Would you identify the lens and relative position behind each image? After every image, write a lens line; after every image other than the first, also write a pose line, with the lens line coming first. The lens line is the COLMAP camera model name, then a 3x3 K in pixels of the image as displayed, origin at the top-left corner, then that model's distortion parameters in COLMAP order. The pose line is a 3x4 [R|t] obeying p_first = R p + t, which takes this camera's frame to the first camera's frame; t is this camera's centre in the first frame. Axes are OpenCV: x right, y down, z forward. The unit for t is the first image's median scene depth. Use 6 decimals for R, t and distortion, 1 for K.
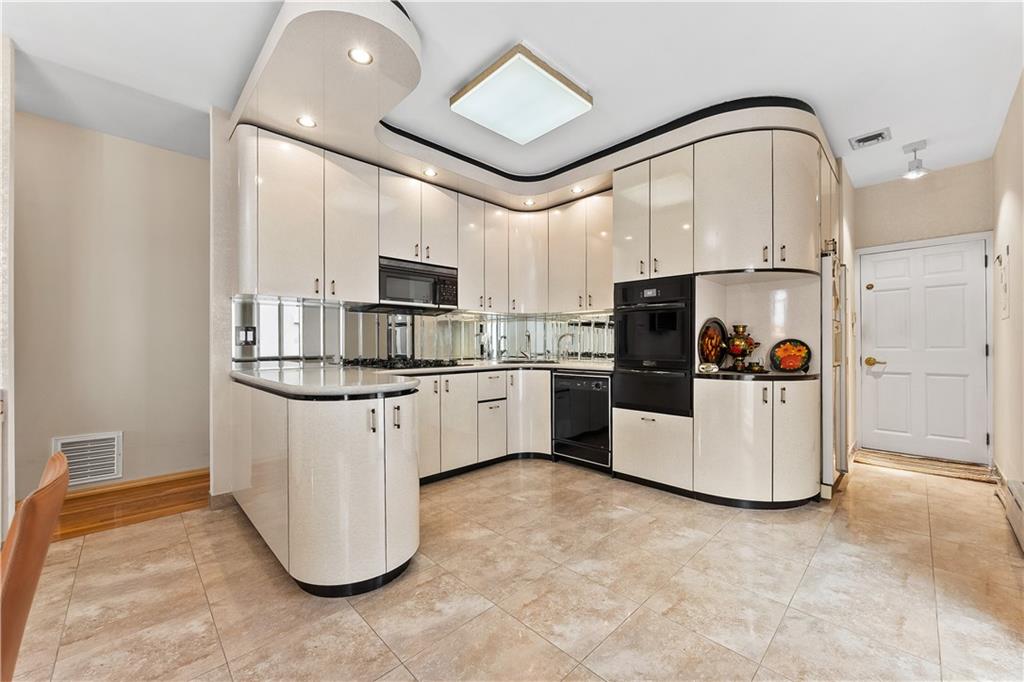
lens RADIAL K [[397.6, 0, 511.0], [0, 397.6, 343.0], [0, 0, 1]] dist [0.002030, 0.000190]
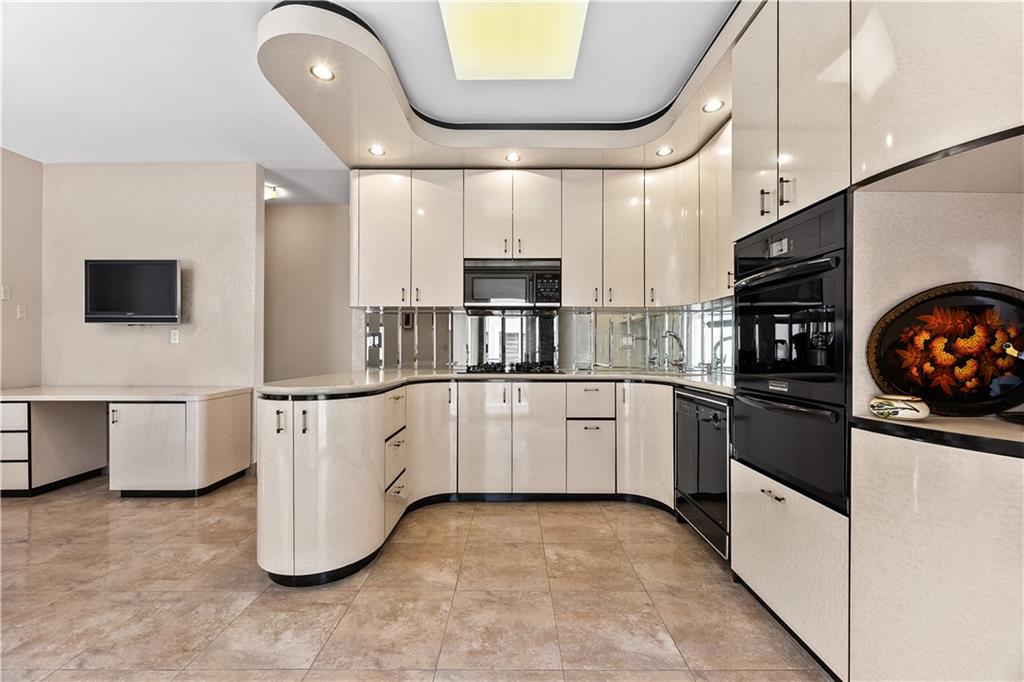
lens RADIAL K [[389.6, 0, 512.6], [0, 389.6, 345.2], [0, 0, 1]] dist [-0.001439, -0.000170]
pose [[0.716038, -0.000533, -0.698061, 0.508515], [-0.000918, 0.999998, -0.001705, -0.000627], [0.698061, 0.001861, 0.716036, 0.452228]]
